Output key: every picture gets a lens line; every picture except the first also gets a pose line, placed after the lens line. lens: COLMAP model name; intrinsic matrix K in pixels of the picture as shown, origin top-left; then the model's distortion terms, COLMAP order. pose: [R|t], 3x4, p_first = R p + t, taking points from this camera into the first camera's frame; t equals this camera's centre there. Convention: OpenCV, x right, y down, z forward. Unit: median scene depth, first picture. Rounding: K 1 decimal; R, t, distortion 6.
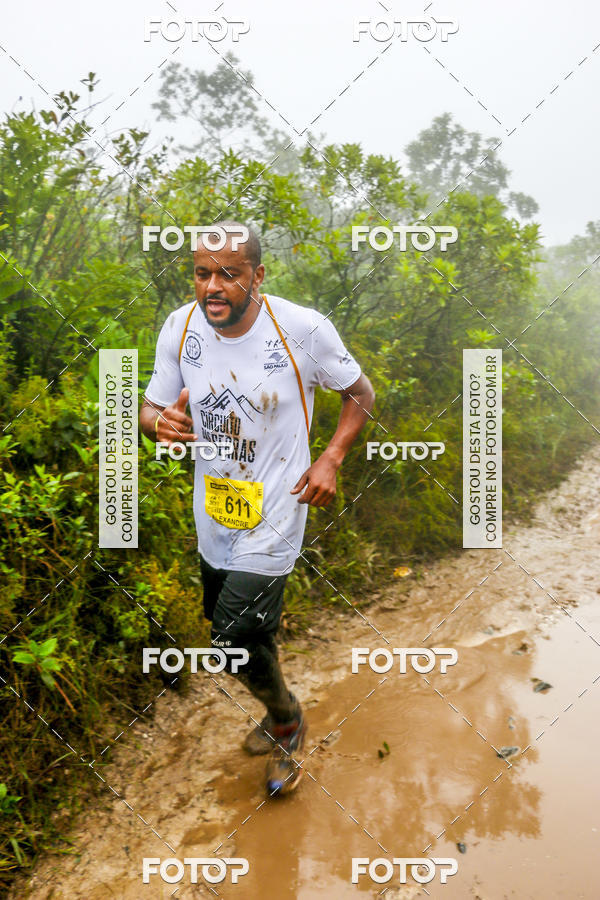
lens RADIAL K [[817.0, 0, 304.6], [0, 817.0, 449.0], [0, 0, 1]] dist [-0.155908, 0.206753]
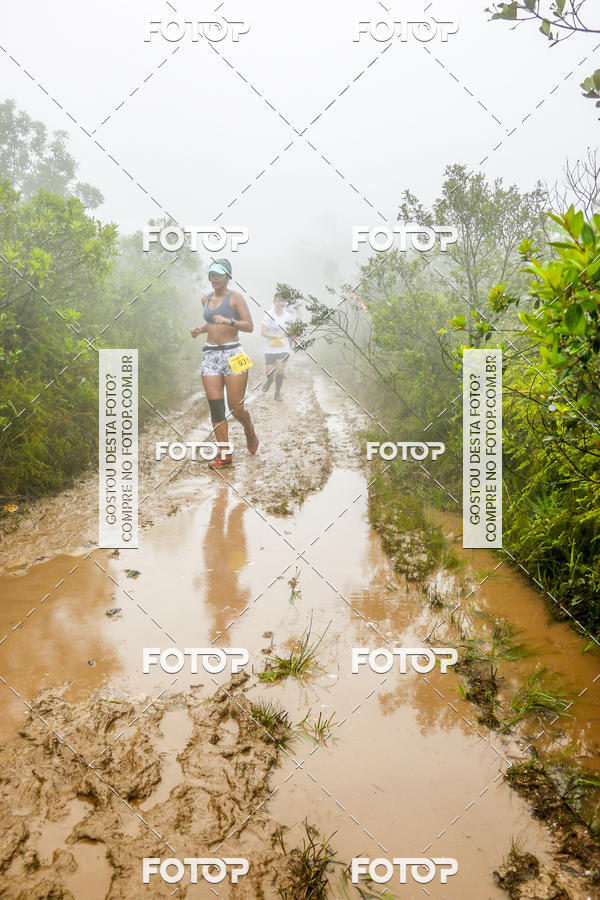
lens RADIAL K [[828.1, 0, 308.4], [0, 828.1, 450.5], [0, 0, 1]] dist [-0.154583, 0.207763]
pose [[0.860924, -0.029055, 0.507904, -0.110543], [0.020562, 0.999539, 0.022325, 0.049378], [-0.508318, -0.008777, 0.861125, -0.258532]]
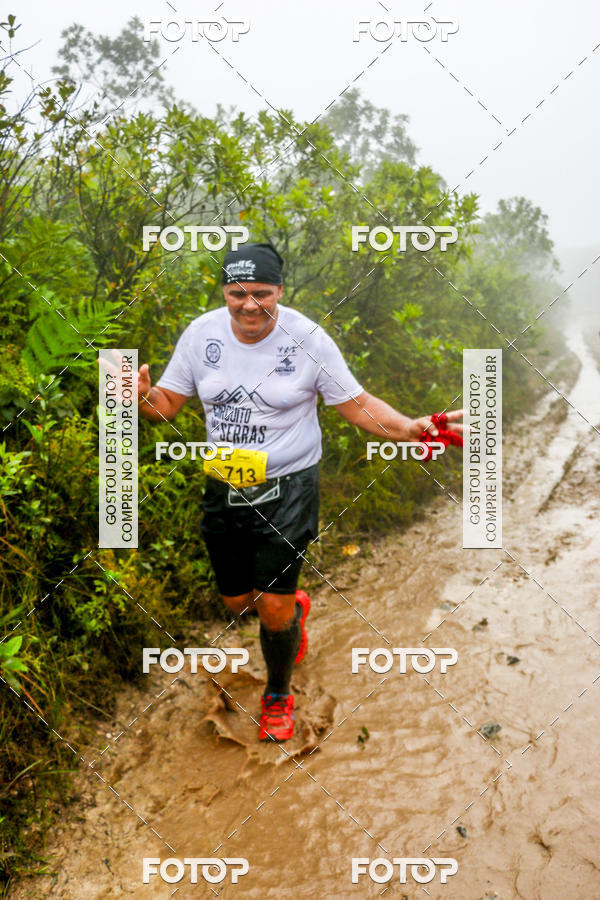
lens RADIAL K [[818.8, 0, 305.9], [0, 818.8, 447.4], [0, 0, 1]] dist [-0.158155, 0.214075]
pose [[0.991333, -0.020776, 0.129716, -0.058695], [0.018114, 0.999601, 0.021667, 0.006004], [-0.130115, -0.019130, 0.991314, 0.039516]]
